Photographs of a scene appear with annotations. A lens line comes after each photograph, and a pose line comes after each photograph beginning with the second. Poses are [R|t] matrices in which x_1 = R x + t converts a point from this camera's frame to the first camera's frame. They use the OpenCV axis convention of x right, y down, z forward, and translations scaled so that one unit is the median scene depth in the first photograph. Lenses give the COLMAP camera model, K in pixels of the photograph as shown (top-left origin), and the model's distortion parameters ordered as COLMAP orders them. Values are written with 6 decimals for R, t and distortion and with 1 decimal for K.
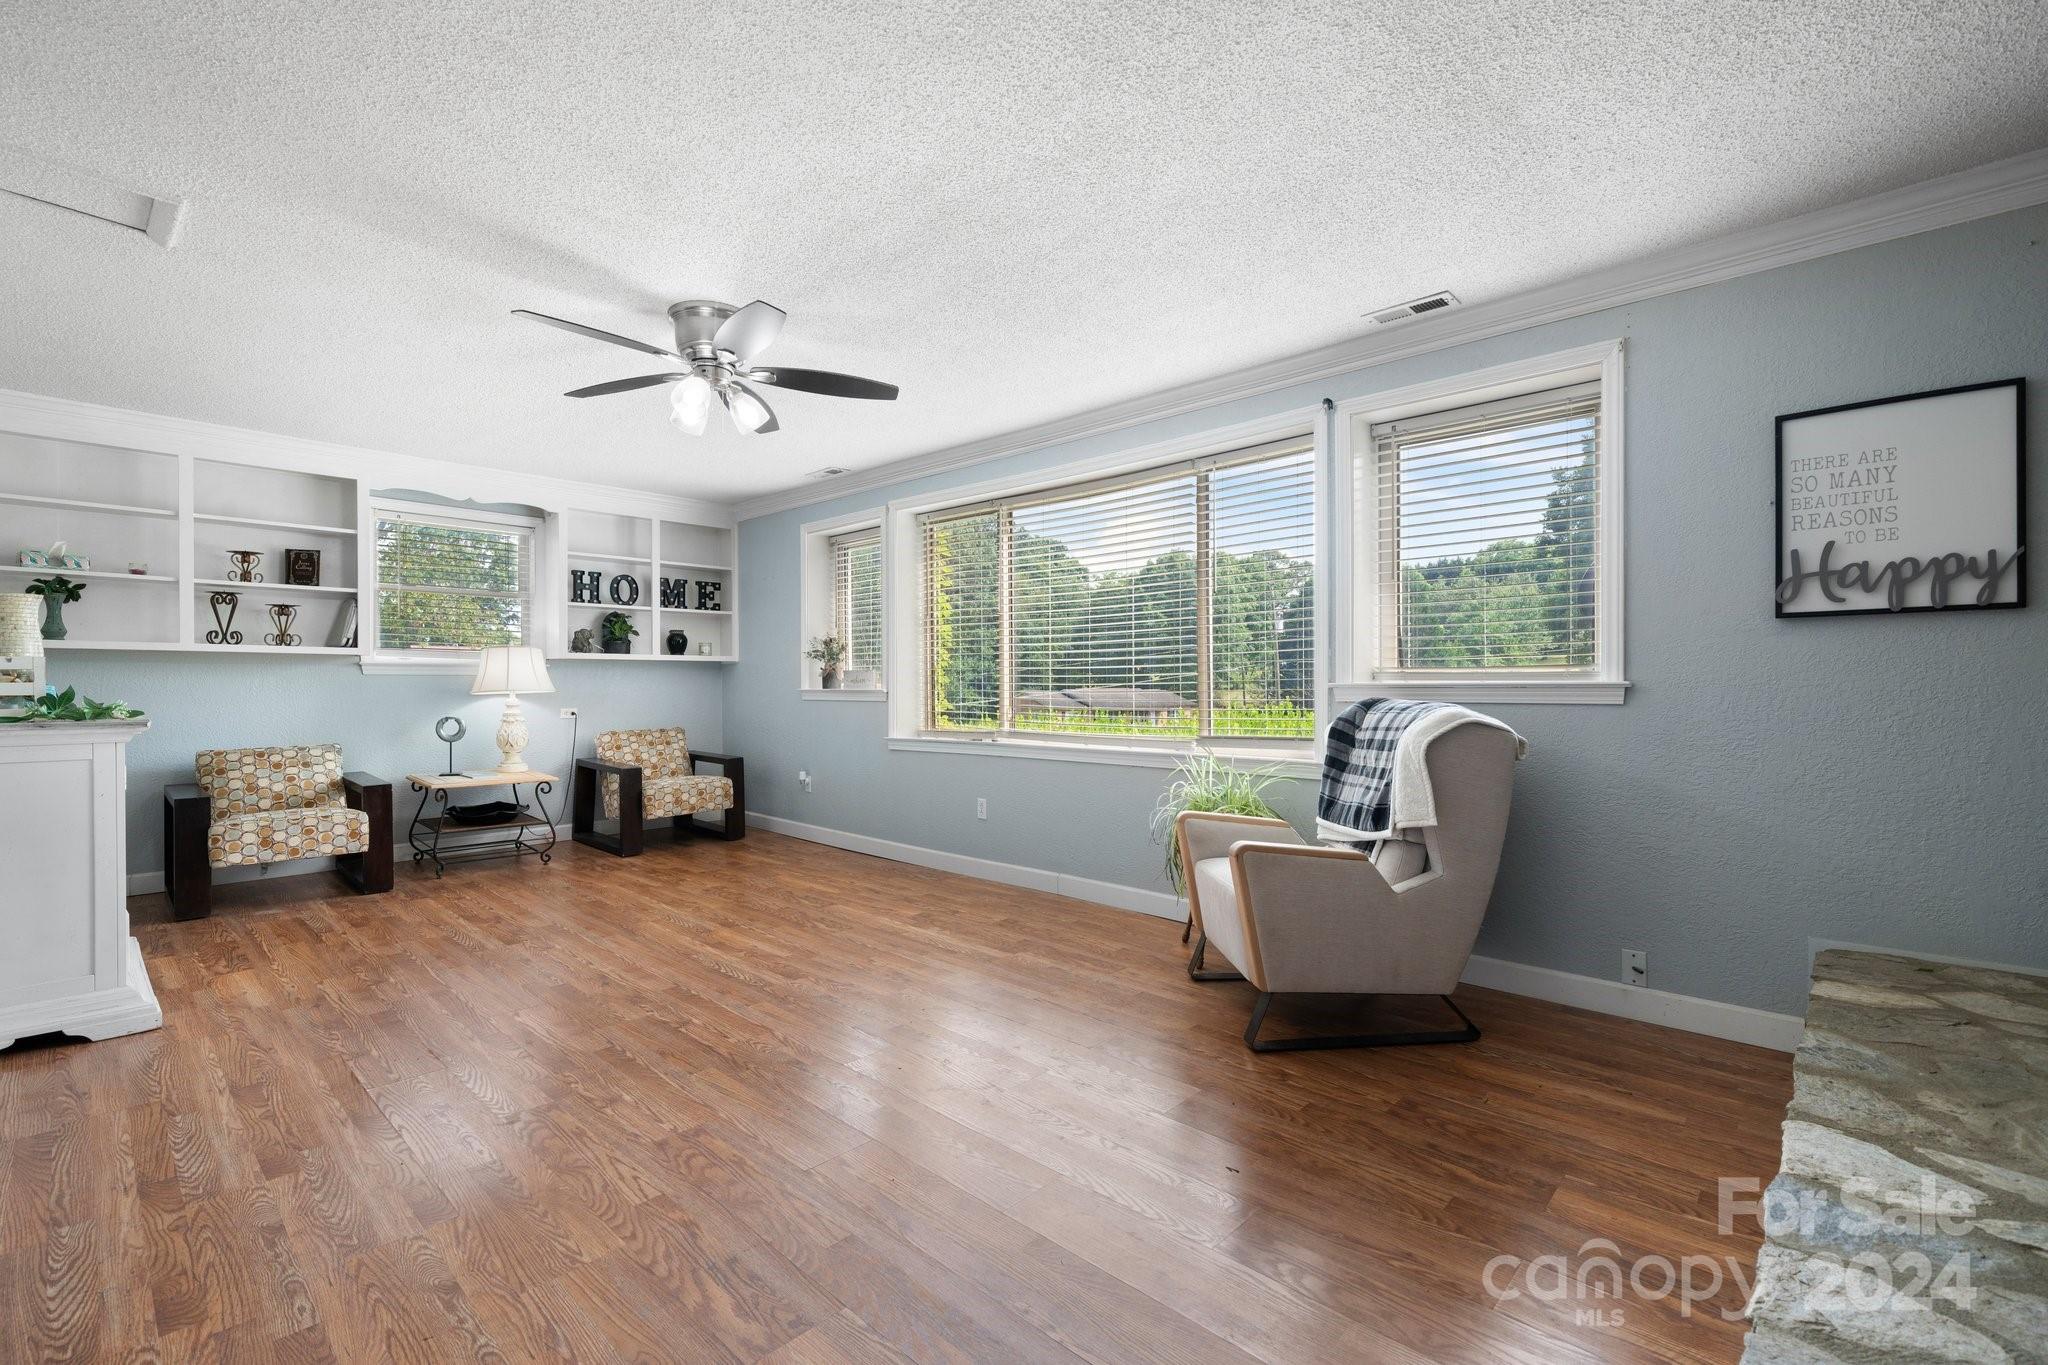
lens RADIAL K [[893.0, 0, 1030.8], [0, 893.0, 694.6], [0, 0, 1]] dist [0.001489, -0.000520]
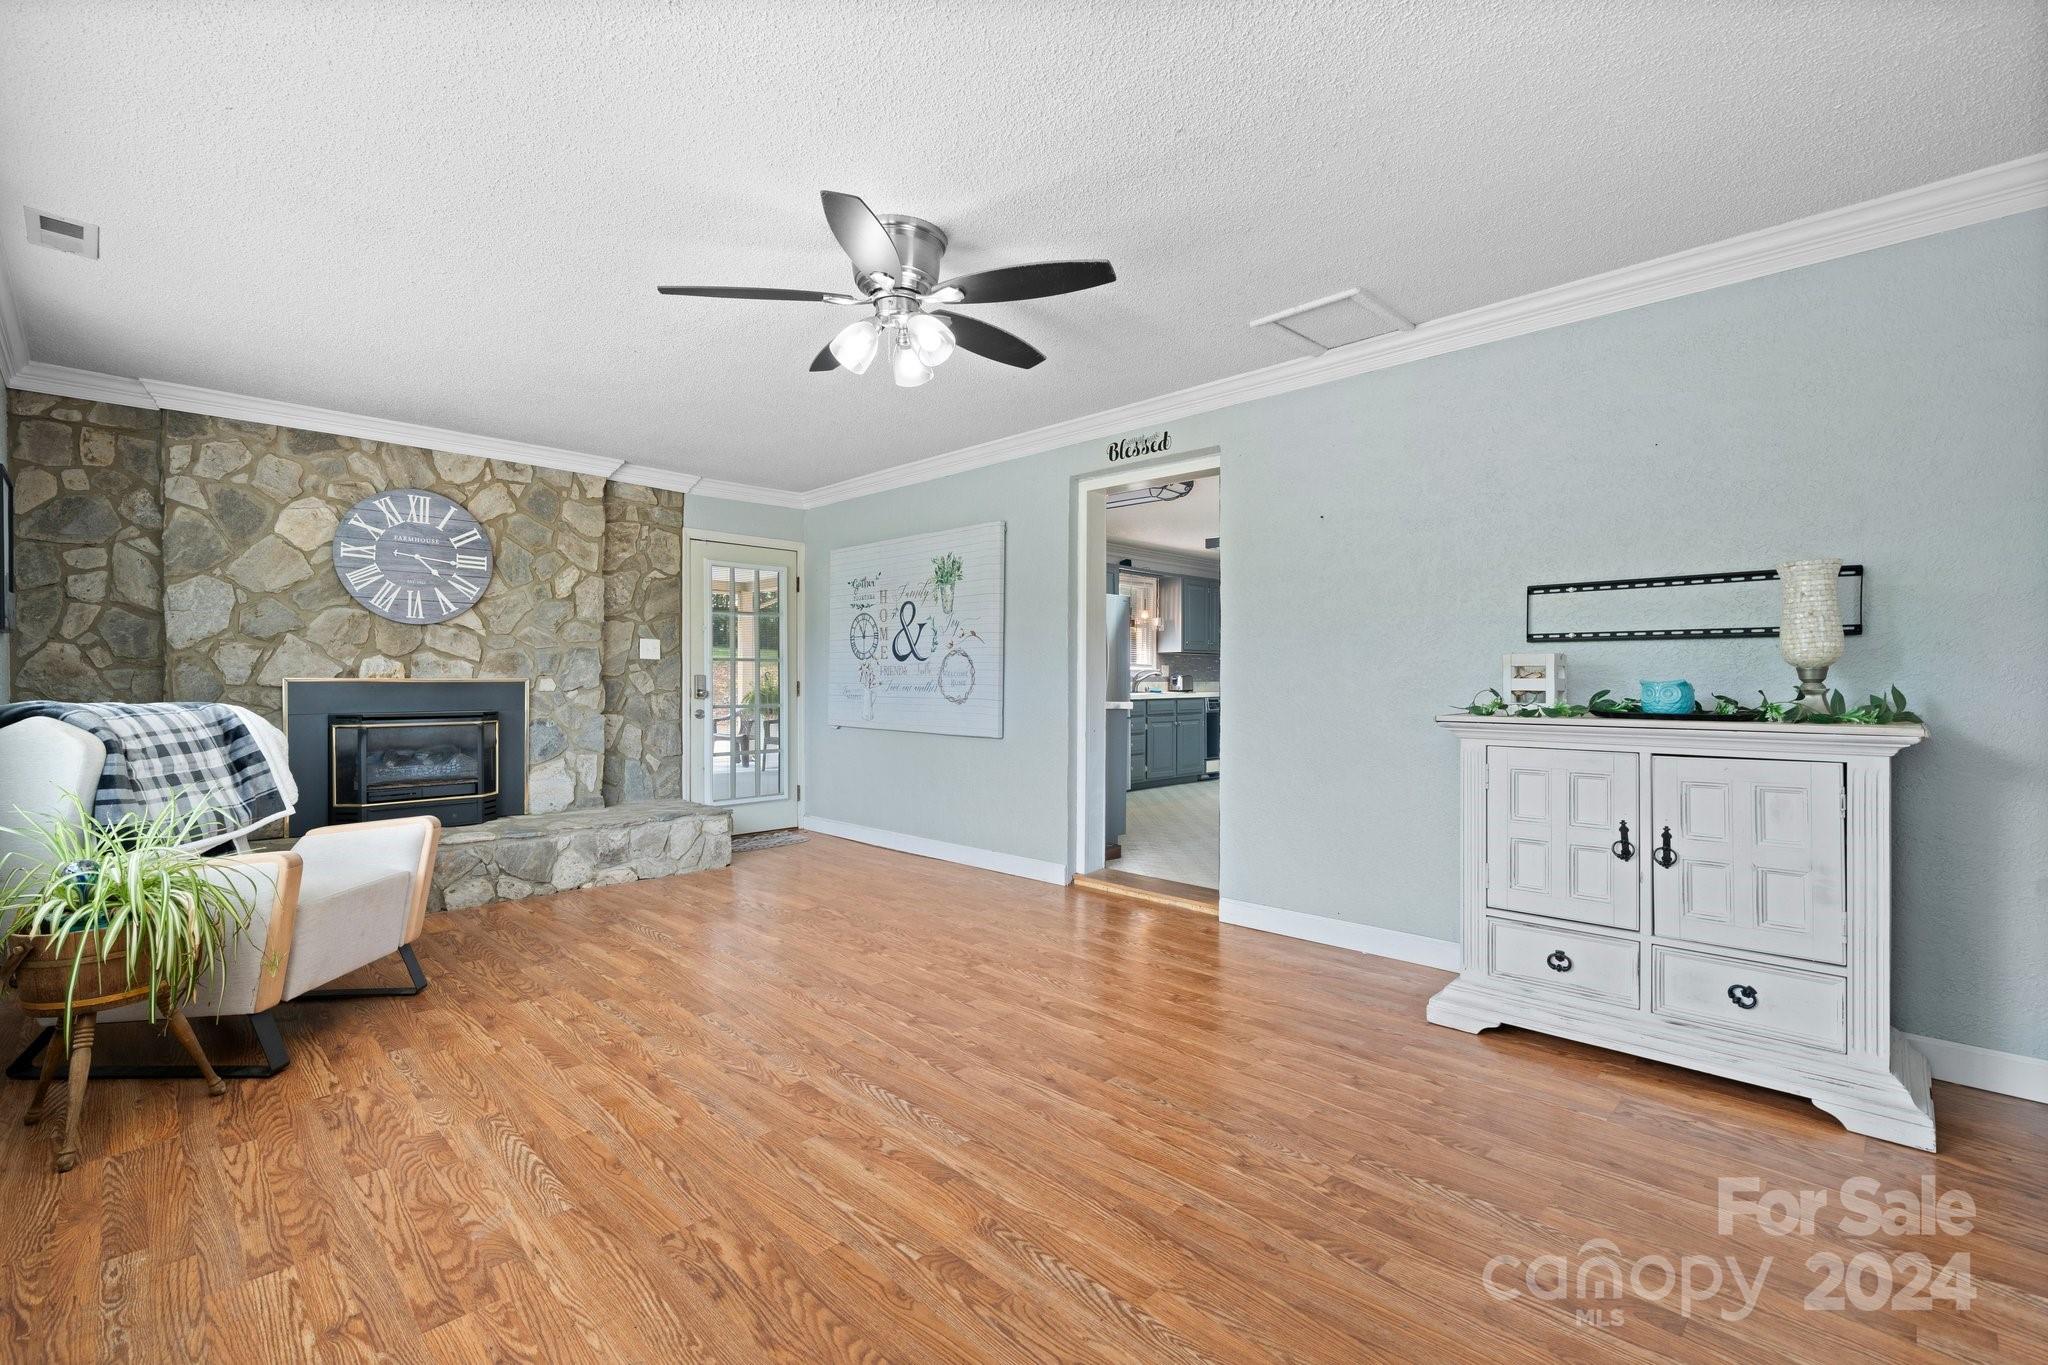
lens RADIAL K [[893.0, 0, 1006.1], [0, 893.0, 678.2], [0, 0, 1]] dist [0.001489, -0.000520]
pose [[-0.998573, 0.003789, 0.053271, -0.451514], [0.004443, 0.999916, 0.012166, -0.020827], [-0.053220, 0.012386, -0.998506, 1.640817]]
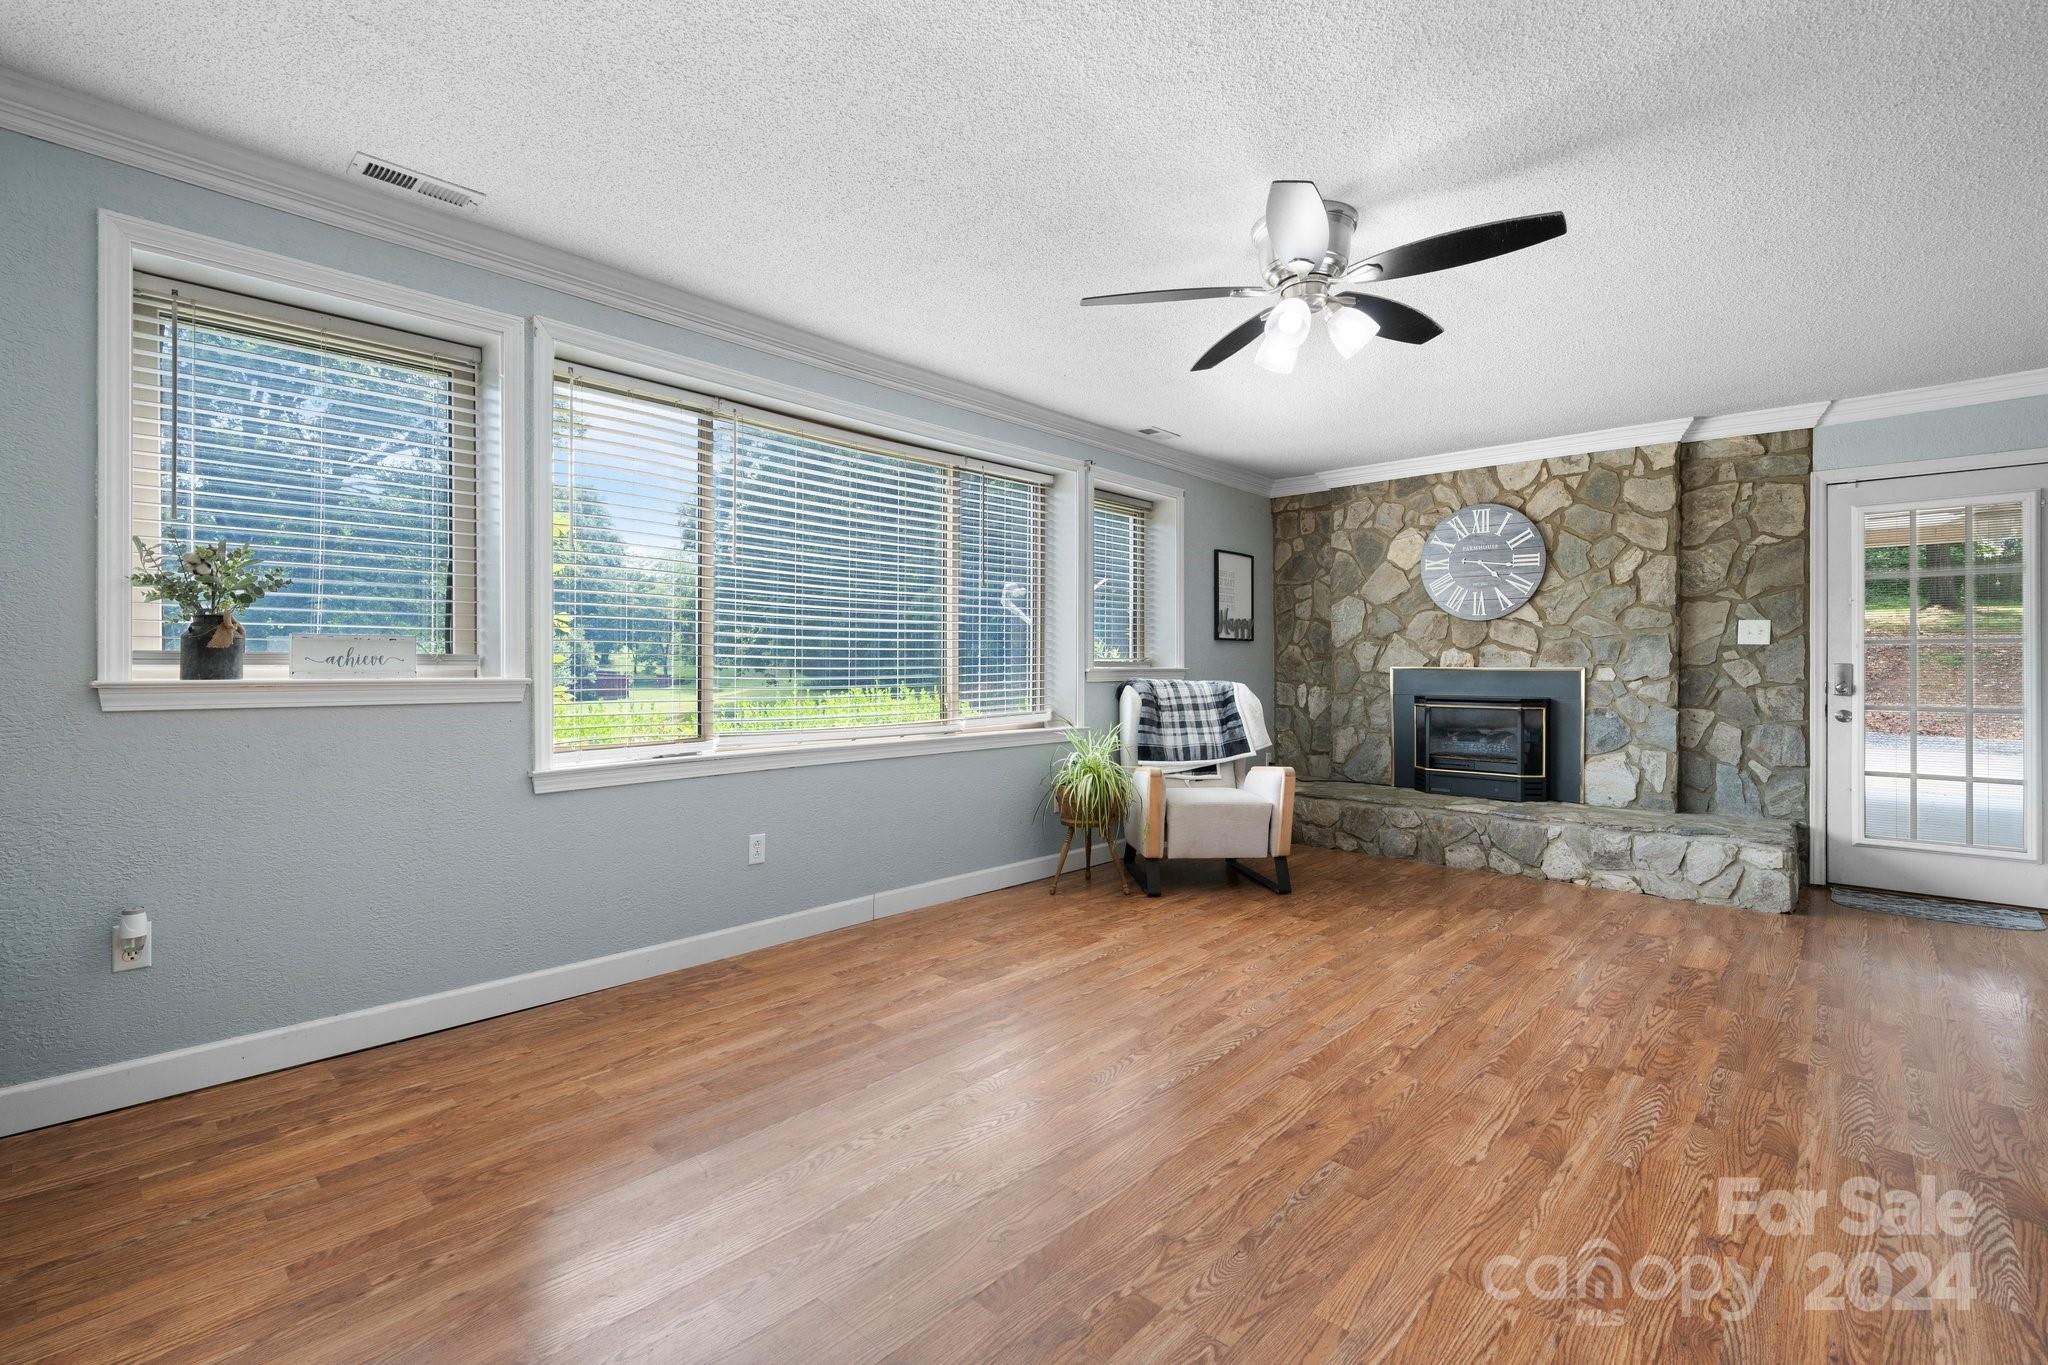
lens RADIAL K [[893.0, 0, 1017.1], [0, 893.0, 666.7], [0, 0, 1]] dist [0.001489, -0.000520]
pose [[0.005312, 0.003983, 0.999978, -1.062862], [0.009914, 0.999943, -0.004036, -0.010935], [-0.999937, 0.009935, 0.005272, 1.136144]]
